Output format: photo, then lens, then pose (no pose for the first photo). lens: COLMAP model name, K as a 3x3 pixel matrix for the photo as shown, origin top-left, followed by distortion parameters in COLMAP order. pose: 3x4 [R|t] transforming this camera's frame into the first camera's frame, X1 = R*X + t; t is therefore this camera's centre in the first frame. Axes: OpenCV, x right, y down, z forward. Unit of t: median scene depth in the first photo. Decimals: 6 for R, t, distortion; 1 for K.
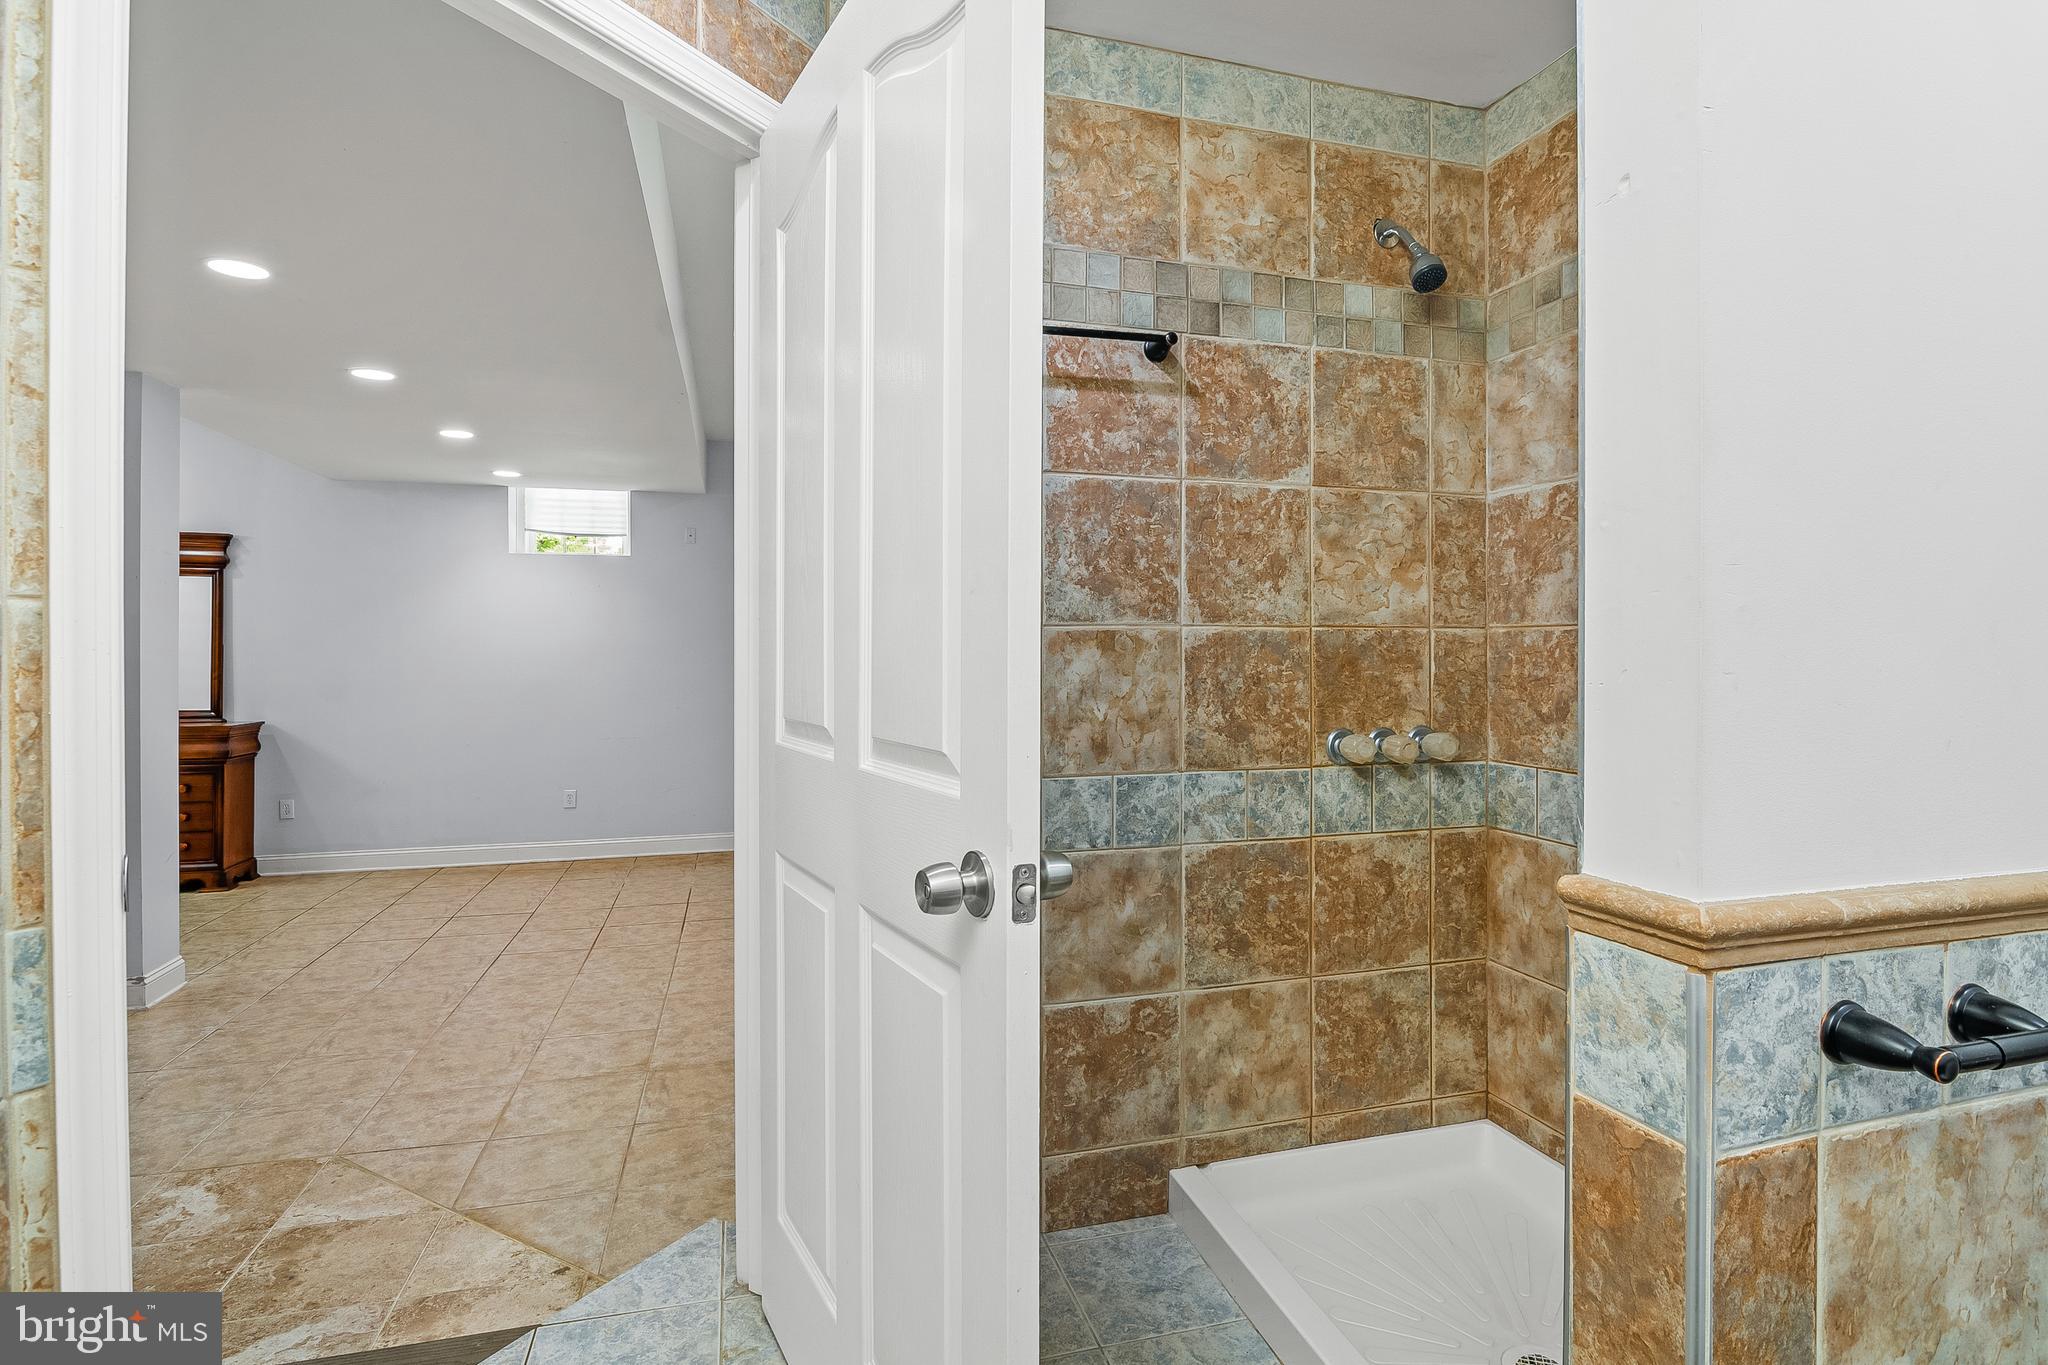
lens RADIAL K [[991.7, 0, 1033.0], [0, 991.7, 675.1], [0, 0, 1]] dist [-0.004226, -0.005470]
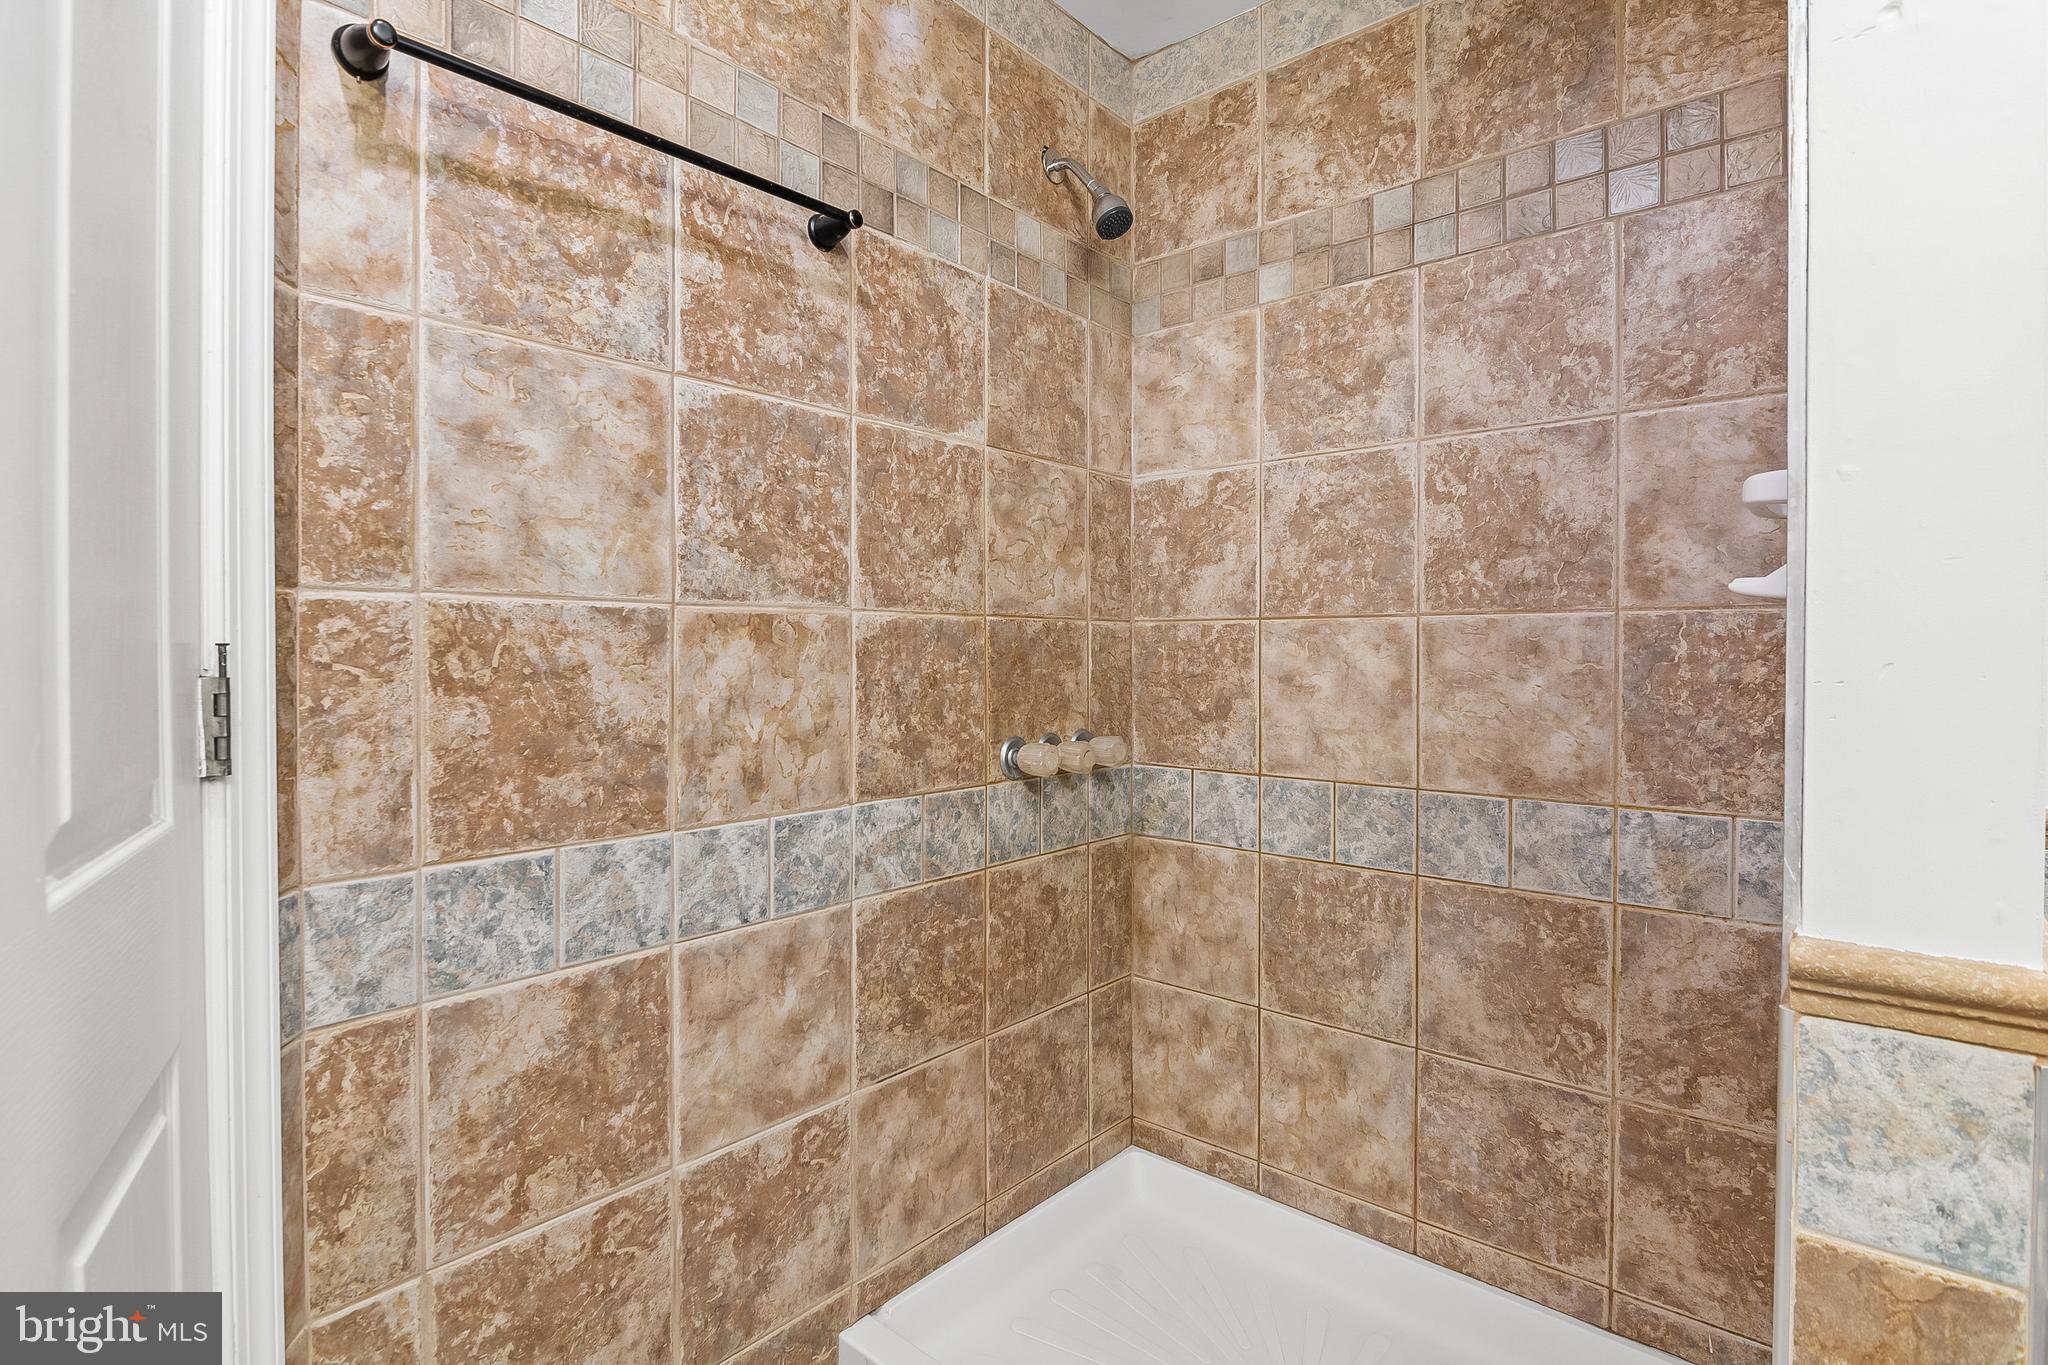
lens RADIAL K [[991.7, 0, 1019.5], [0, 991.7, 674.0], [0, 0, 1]] dist [-0.004226, -0.005470]
pose [[0.844813, -0.010369, 0.534962, -0.144511], [0.010280, 0.999942, 0.003147, -0.002327], [-0.534963, 0.002841, 0.844871, 0.294035]]
